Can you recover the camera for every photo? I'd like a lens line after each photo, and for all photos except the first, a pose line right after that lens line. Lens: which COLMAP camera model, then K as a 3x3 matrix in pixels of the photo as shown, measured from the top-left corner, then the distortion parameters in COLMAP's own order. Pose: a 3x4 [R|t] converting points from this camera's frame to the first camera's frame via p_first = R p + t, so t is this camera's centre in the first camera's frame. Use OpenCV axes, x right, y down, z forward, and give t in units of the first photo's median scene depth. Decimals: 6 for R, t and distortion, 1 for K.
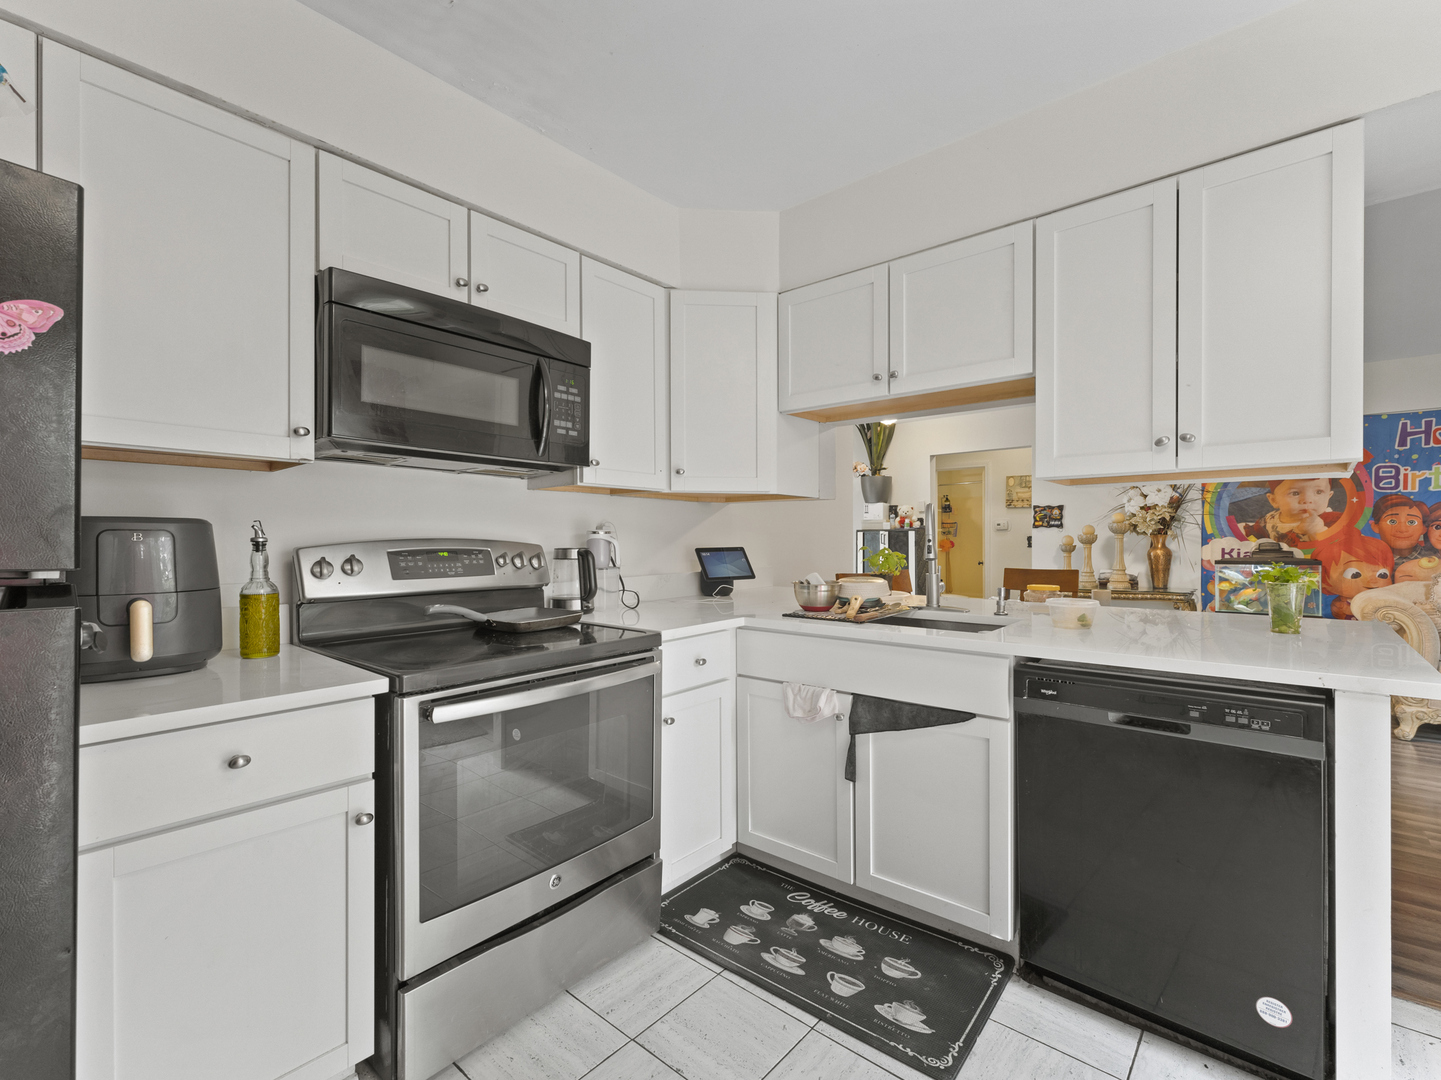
lens RADIAL K [[662.2, 0, 723.7], [0, 662.2, 544.2], [0, 0, 1]] dist [0.002769, 0.000288]
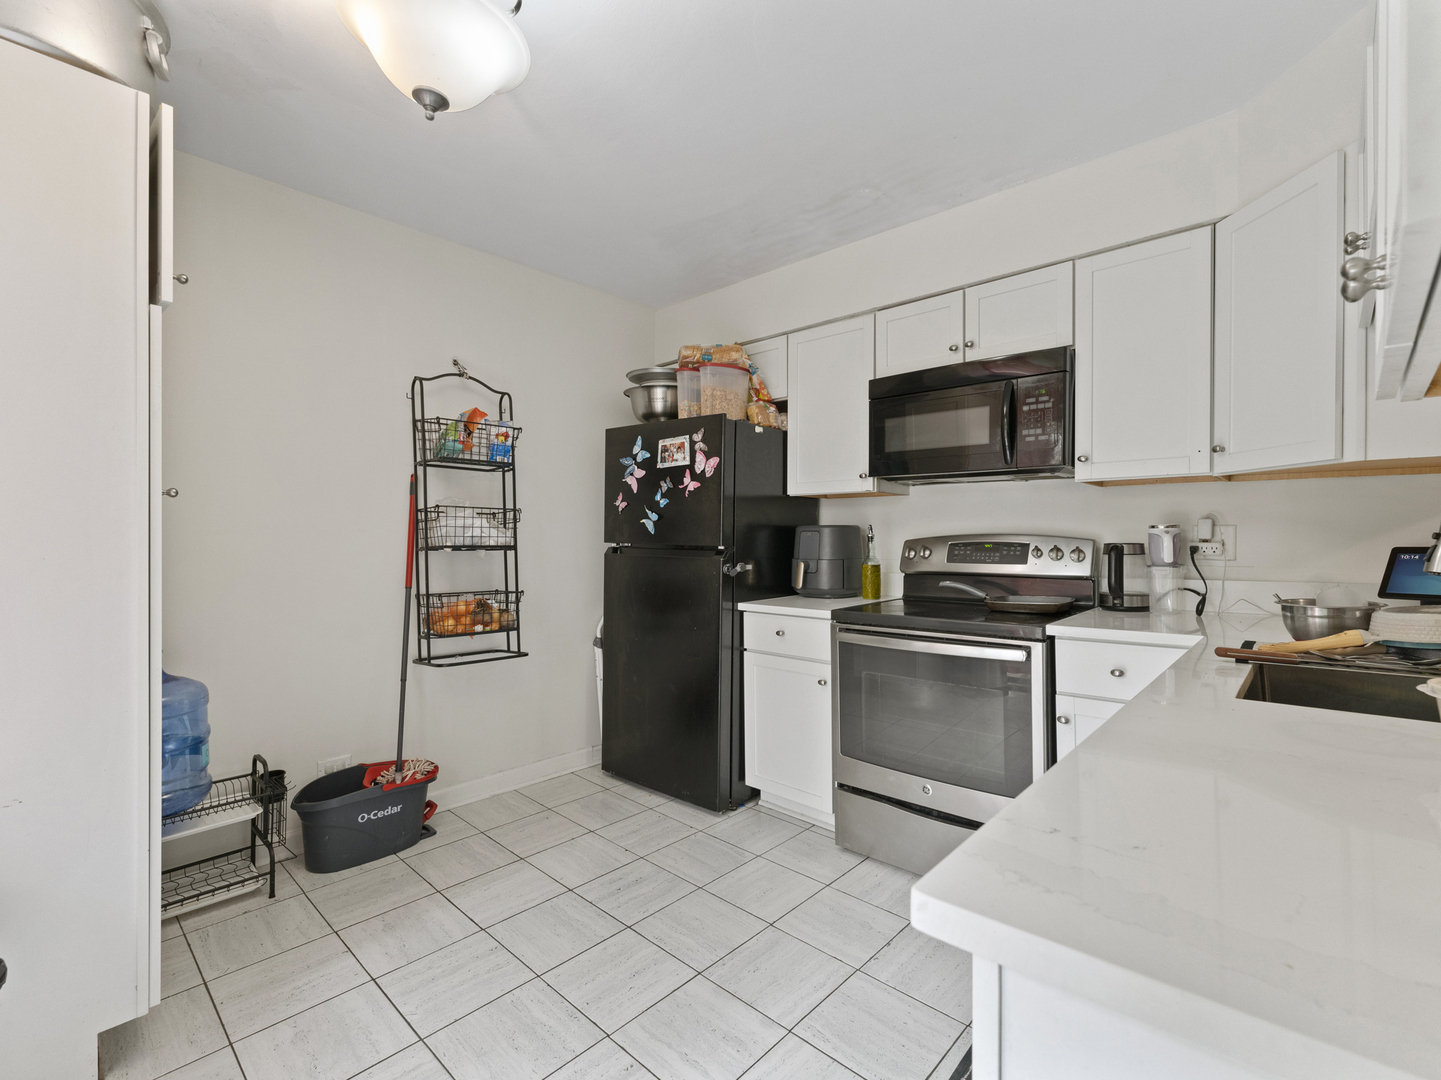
lens RADIAL K [[662.2, 0, 723.9], [0, 662.2, 536.5], [0, 0, 1]] dist [0.002769, 0.000288]
pose [[-0.038528, 0.001855, -0.999256, 0.905341], [-0.004826, 0.999986, 0.002042, -0.003854], [0.999246, 0.004901, -0.038519, 0.524772]]
